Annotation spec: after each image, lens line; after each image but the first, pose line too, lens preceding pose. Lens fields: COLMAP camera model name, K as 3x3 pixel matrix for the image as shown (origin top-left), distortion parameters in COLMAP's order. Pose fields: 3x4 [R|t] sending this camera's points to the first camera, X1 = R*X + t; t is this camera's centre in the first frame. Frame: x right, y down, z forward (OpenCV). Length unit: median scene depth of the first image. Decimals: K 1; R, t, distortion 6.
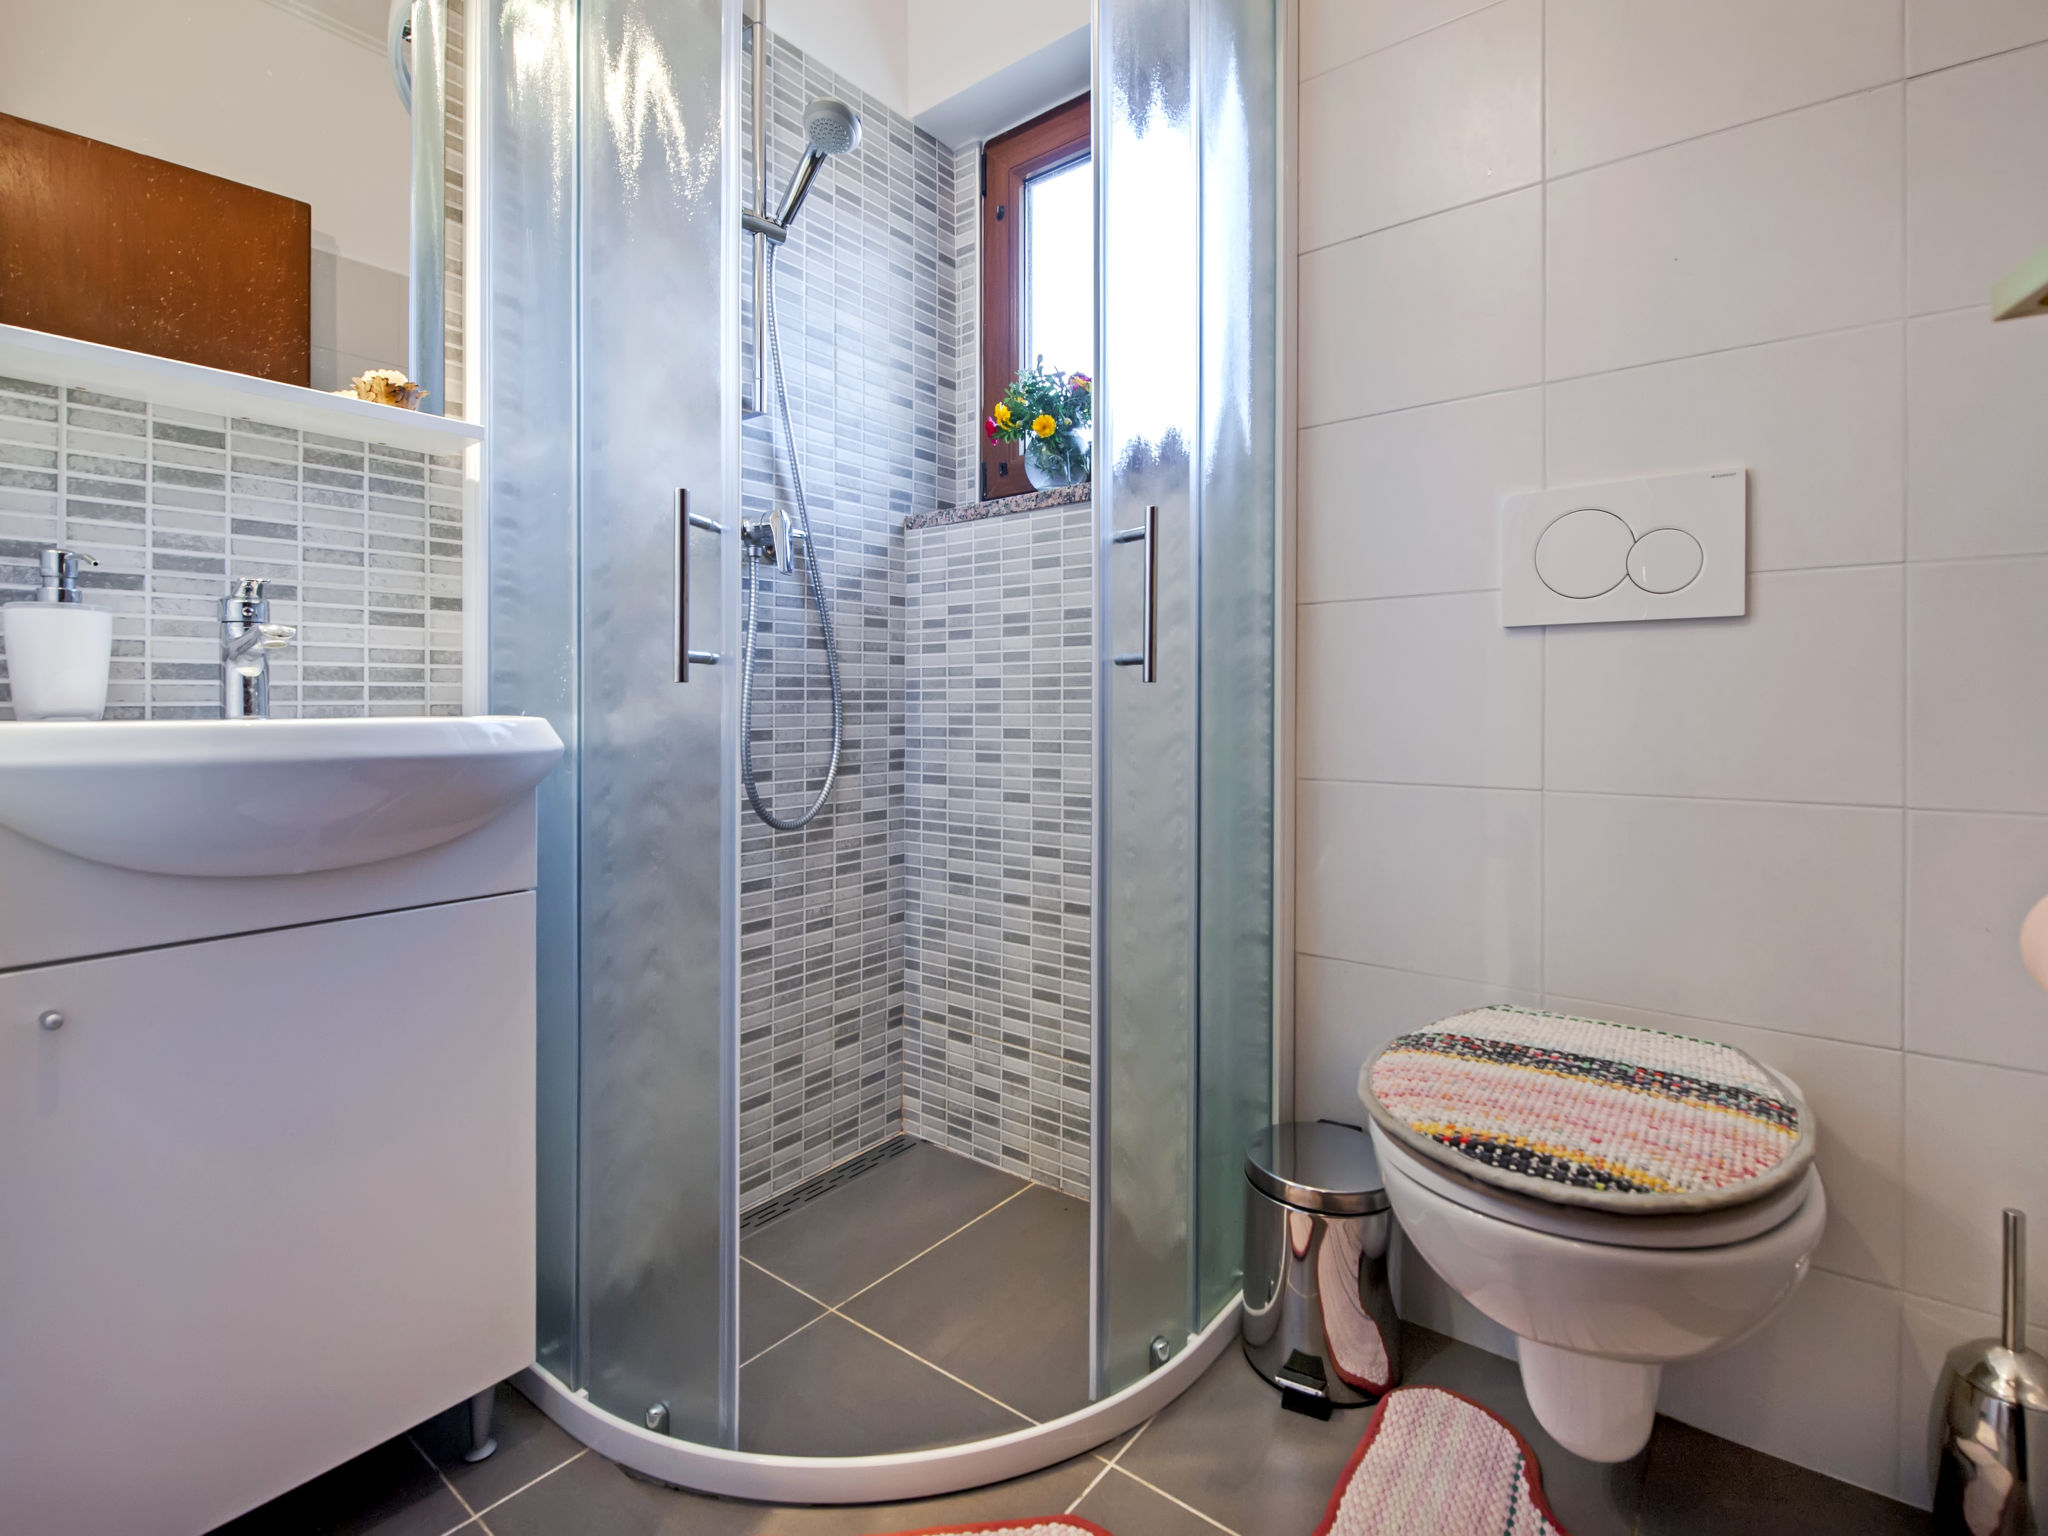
lens RADIAL K [[994.1, 0, 986.1], [0, 994.1, 774.2], [0, 0, 1]] dist [0.020246, -0.010587]
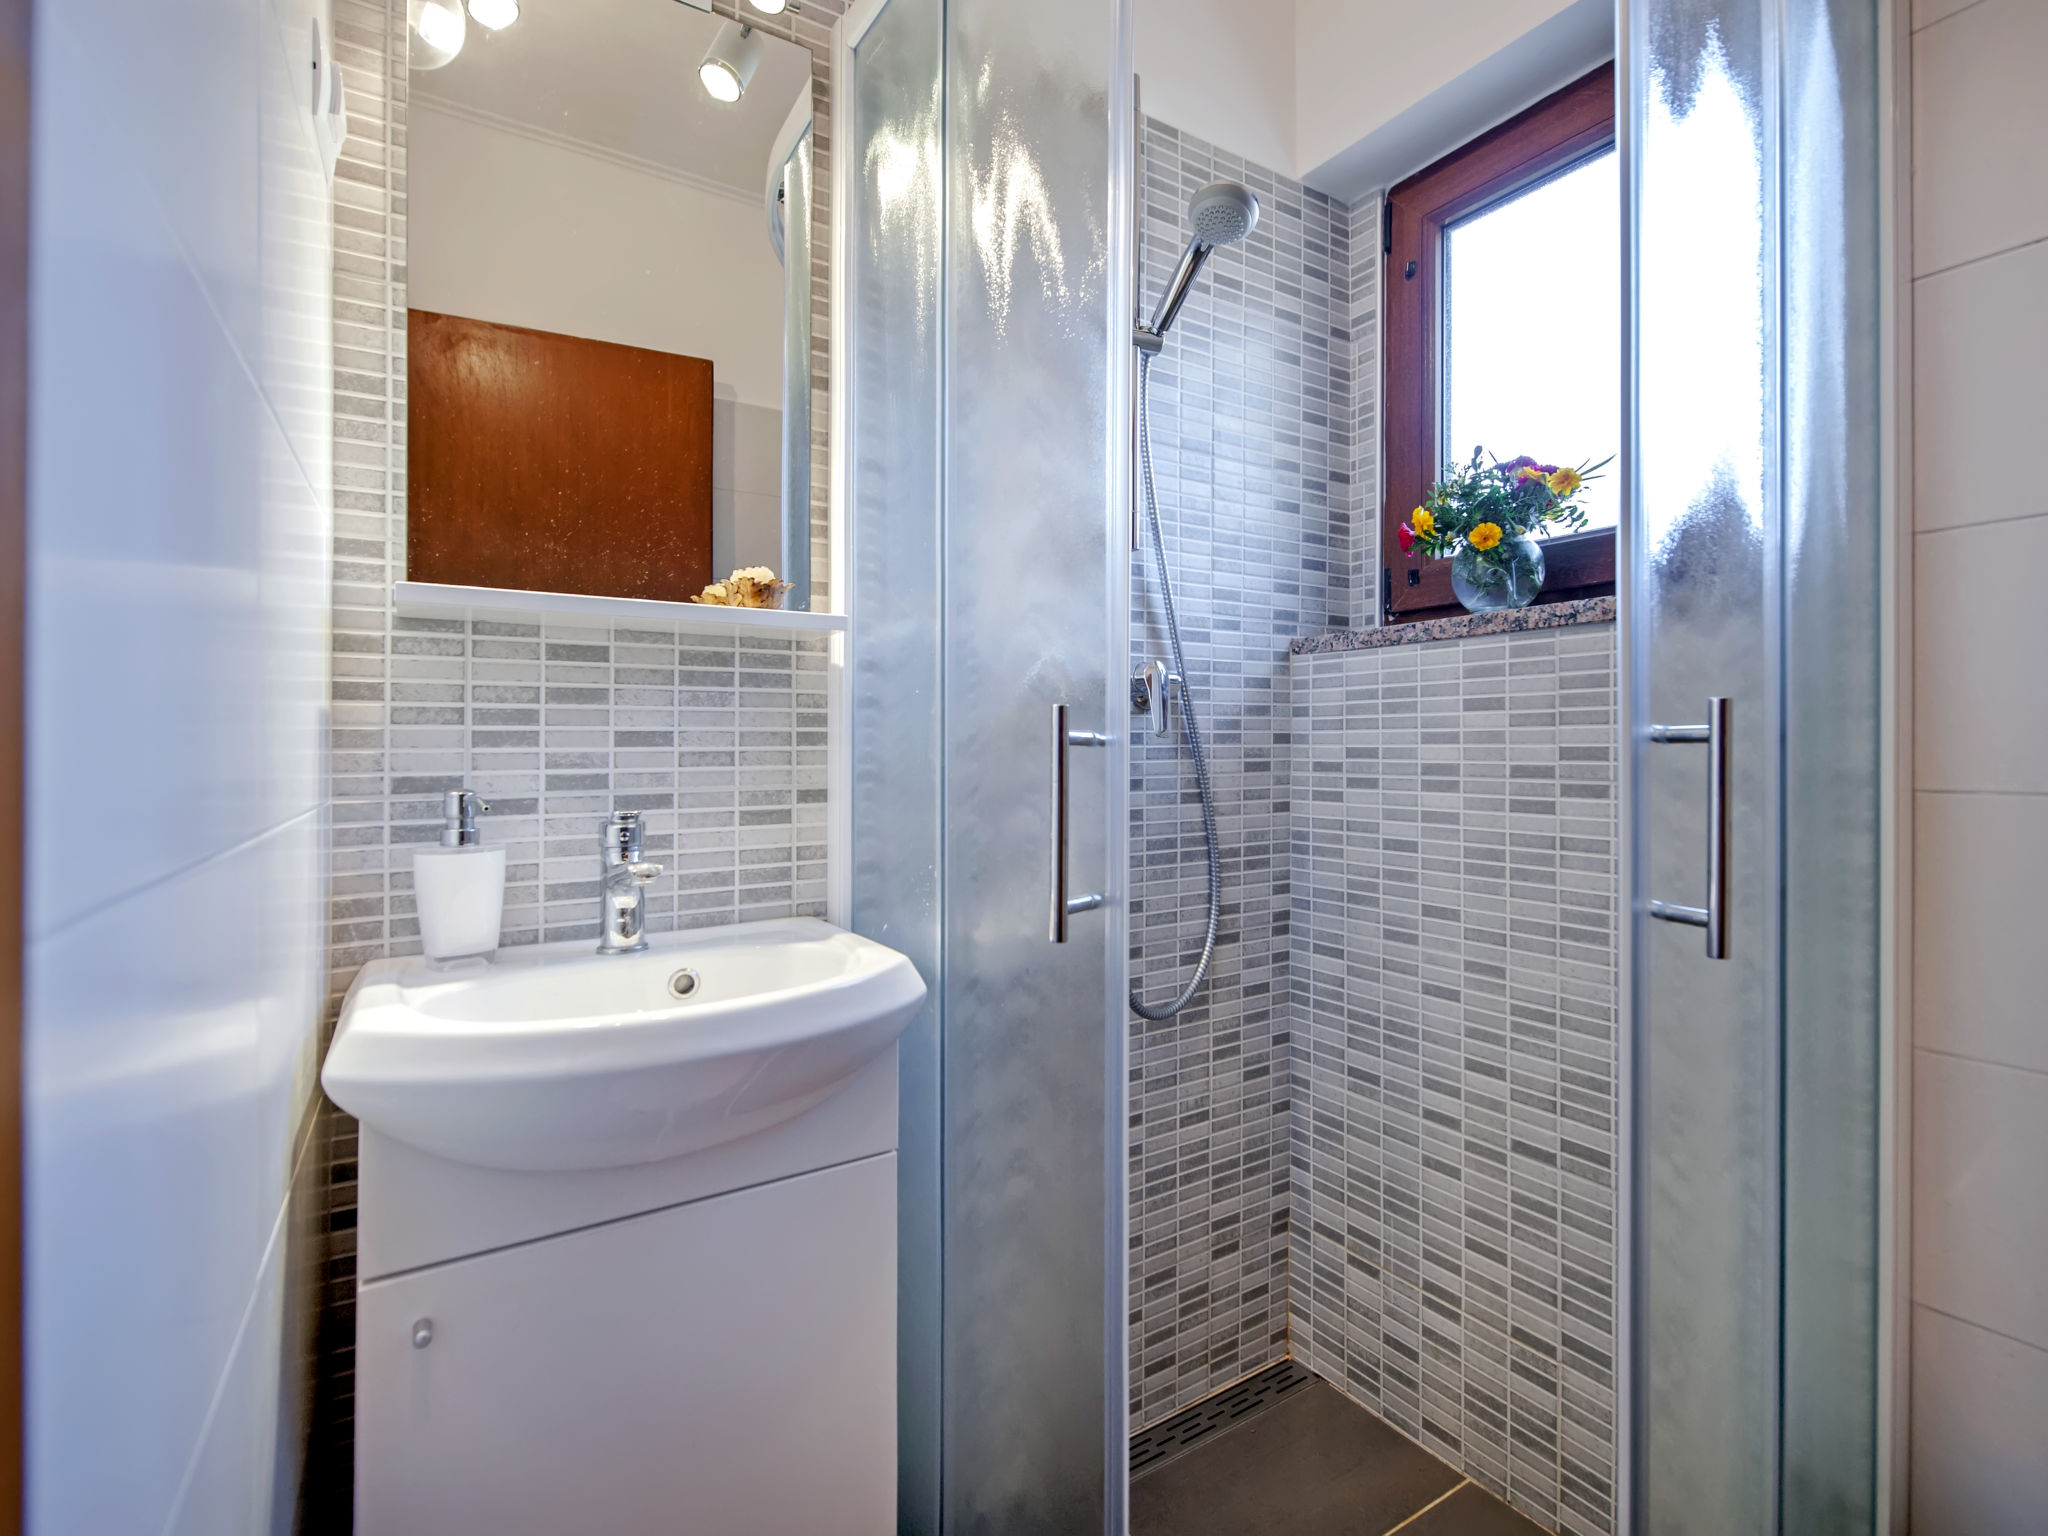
lens RADIAL K [[906.0, 0, 1024.0], [0, 906.0, 768.0], [0, 0, 1]] dist [0.011923, -0.000514]
pose [[0.956774, 0.002275, -0.290825, -0.079577], [-0.001341, 0.999993, 0.003411, -0.161304], [0.290831, -0.002874, 0.956770, 0.191640]]
